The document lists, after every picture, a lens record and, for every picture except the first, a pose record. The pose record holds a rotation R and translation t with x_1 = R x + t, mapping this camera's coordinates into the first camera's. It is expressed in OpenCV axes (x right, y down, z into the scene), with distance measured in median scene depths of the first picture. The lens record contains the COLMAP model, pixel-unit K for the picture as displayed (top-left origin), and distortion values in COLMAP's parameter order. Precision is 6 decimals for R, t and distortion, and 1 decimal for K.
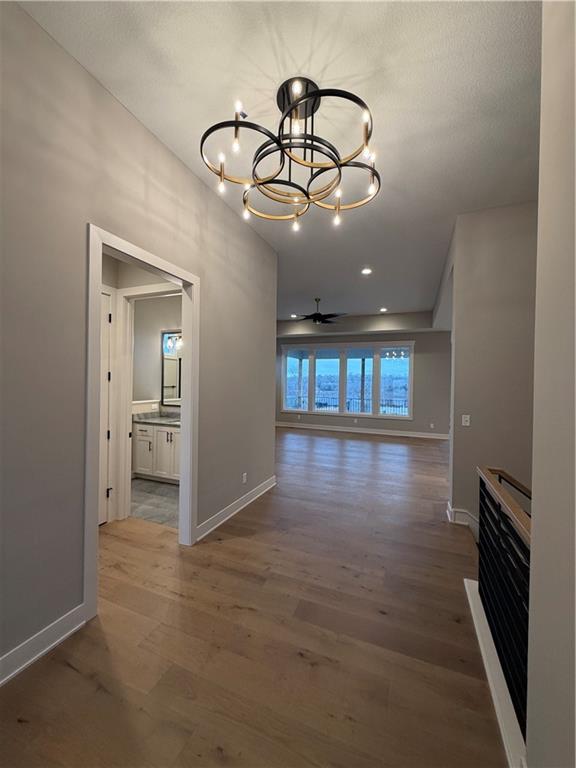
lens RADIAL K [[305.3, 0, 285.7], [0, 305.3, 382.6], [0, 0, 1]] dist [-0.007291, -0.000233]
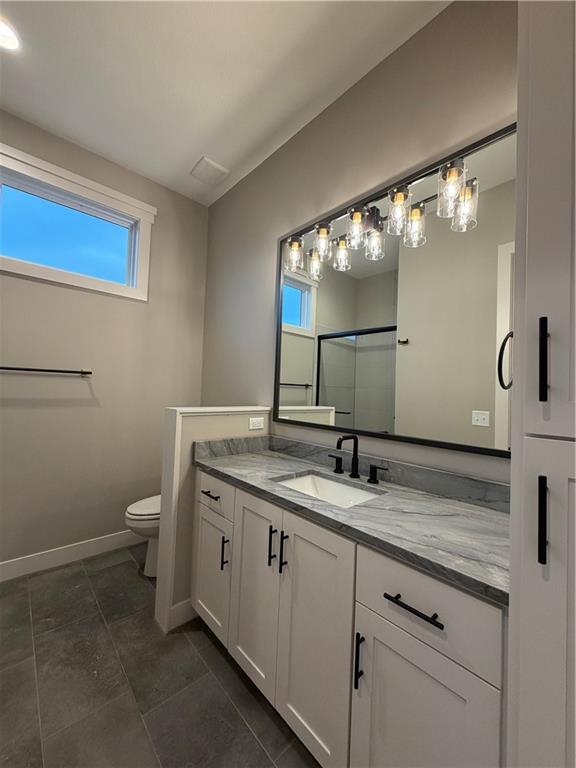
lens RADIAL K [[305.3, 0, 286.5], [0, 305.3, 382.1], [0, 0, 1]] dist [-0.007291, -0.000233]
pose [[0.906068, 0.012461, -0.422949, -0.223153], [-0.027865, 0.999154, -0.030258, 0.035116], [0.422213, 0.039202, 0.905648, 0.643317]]
